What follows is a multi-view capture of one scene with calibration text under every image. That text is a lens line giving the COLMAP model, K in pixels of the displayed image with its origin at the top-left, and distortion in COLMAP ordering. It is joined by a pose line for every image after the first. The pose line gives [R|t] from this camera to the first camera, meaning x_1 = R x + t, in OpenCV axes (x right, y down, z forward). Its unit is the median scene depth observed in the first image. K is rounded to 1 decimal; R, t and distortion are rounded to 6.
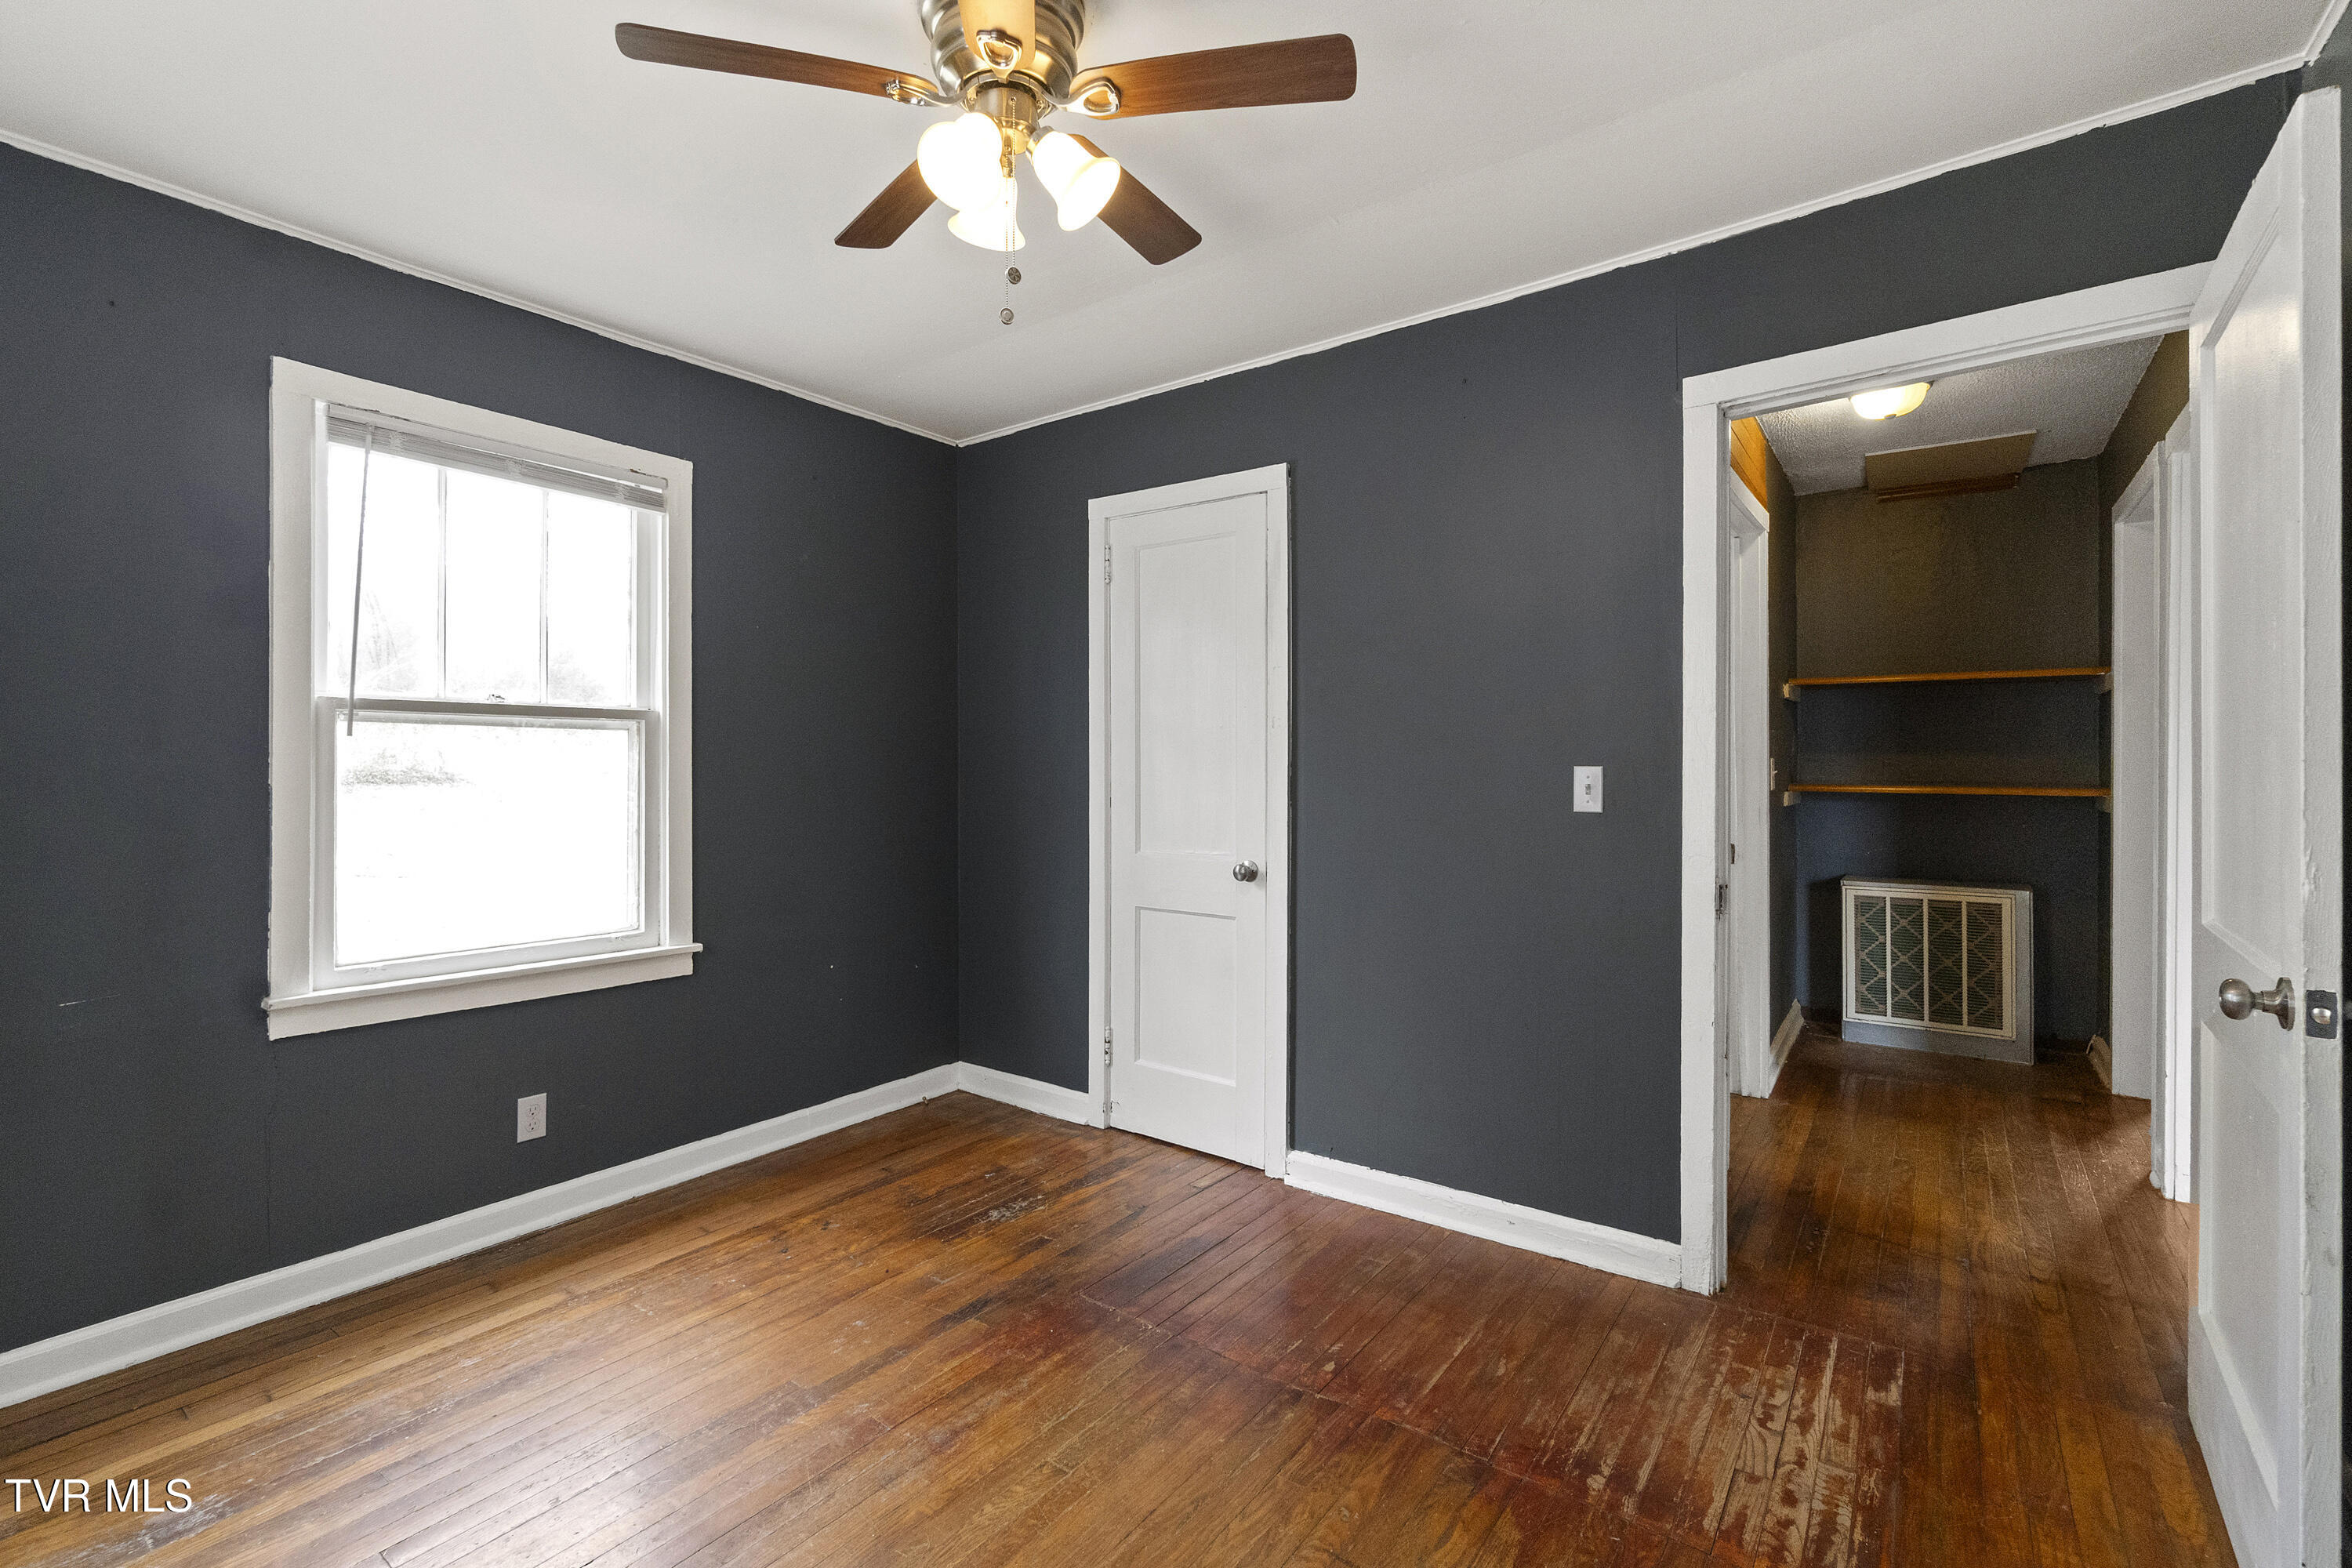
lens RADIAL K [[1021.0, 0, 1196.6], [0, 1021.0, 771.8], [0, 0, 1]] dist [-0.000623, 0.000104]
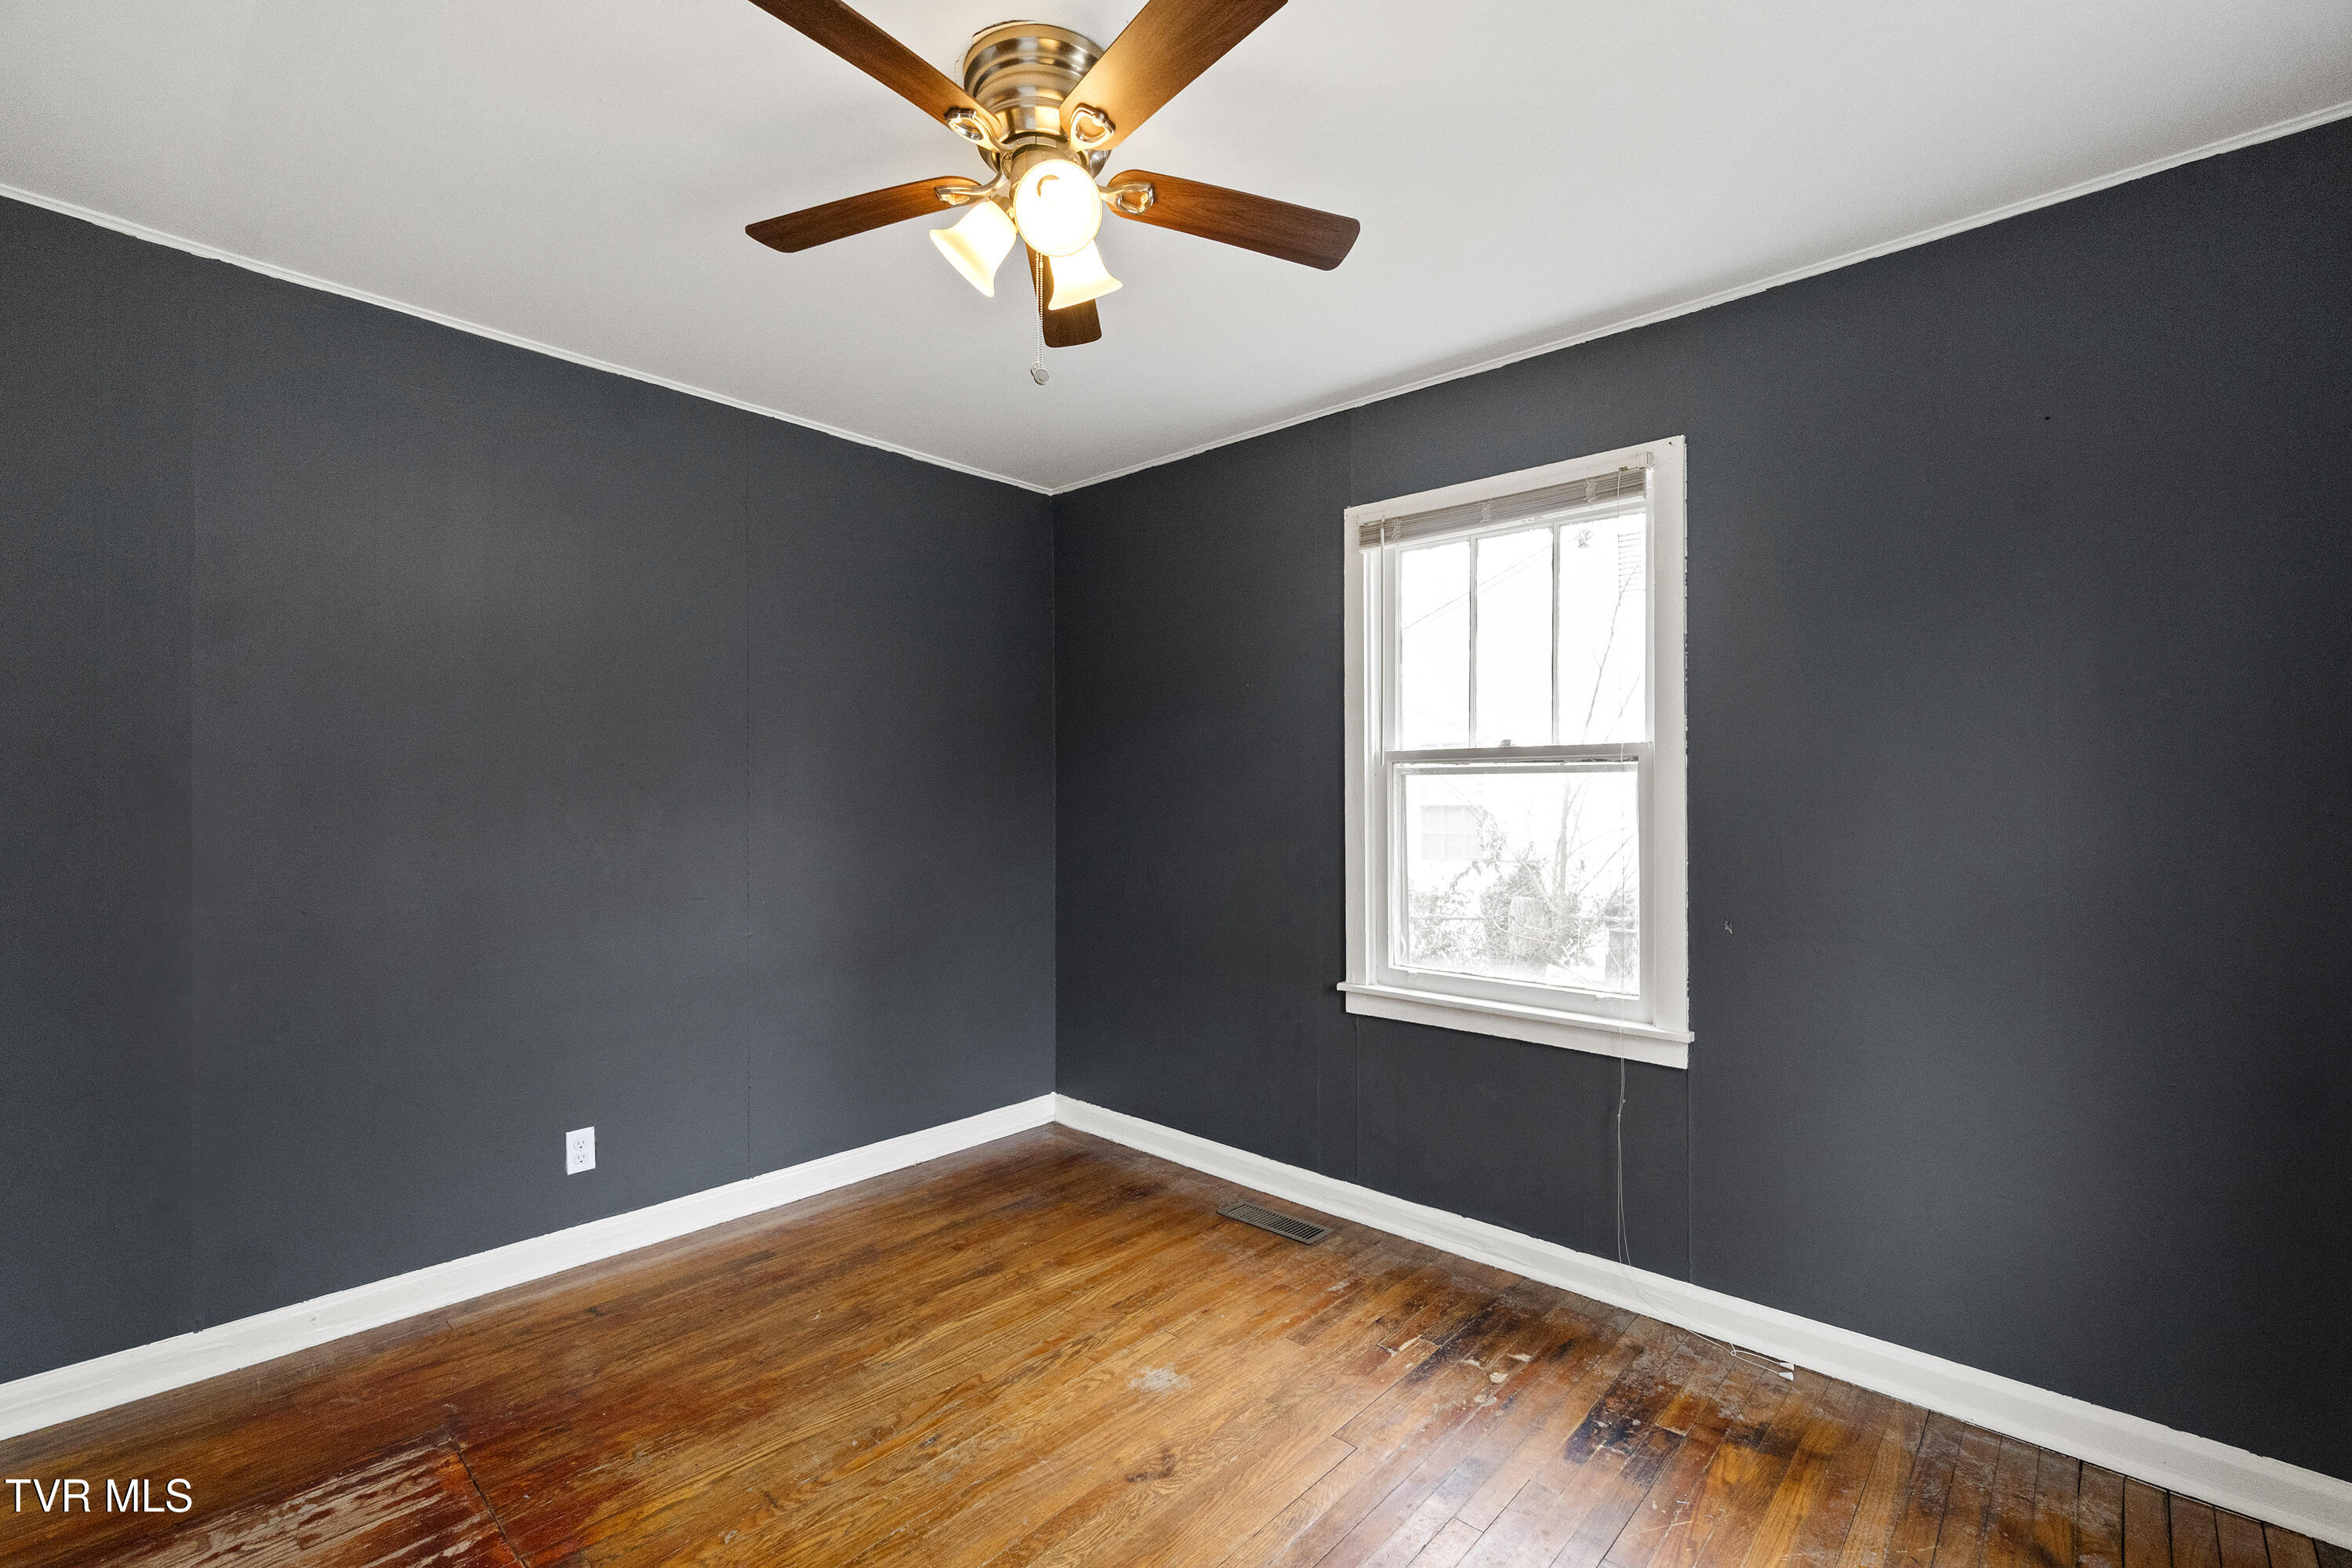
lens RADIAL K [[1043.0, 0, 1169.7], [0, 1043.0, 810.8], [0, 0, 1]] dist [-0.003715, 0.000857]
pose [[-0.991126, -0.001519, 0.132919, -0.290050], [0.001475, 0.999747, 0.022425, -0.024529], [-0.132919, 0.022422, -0.990873, 1.303613]]
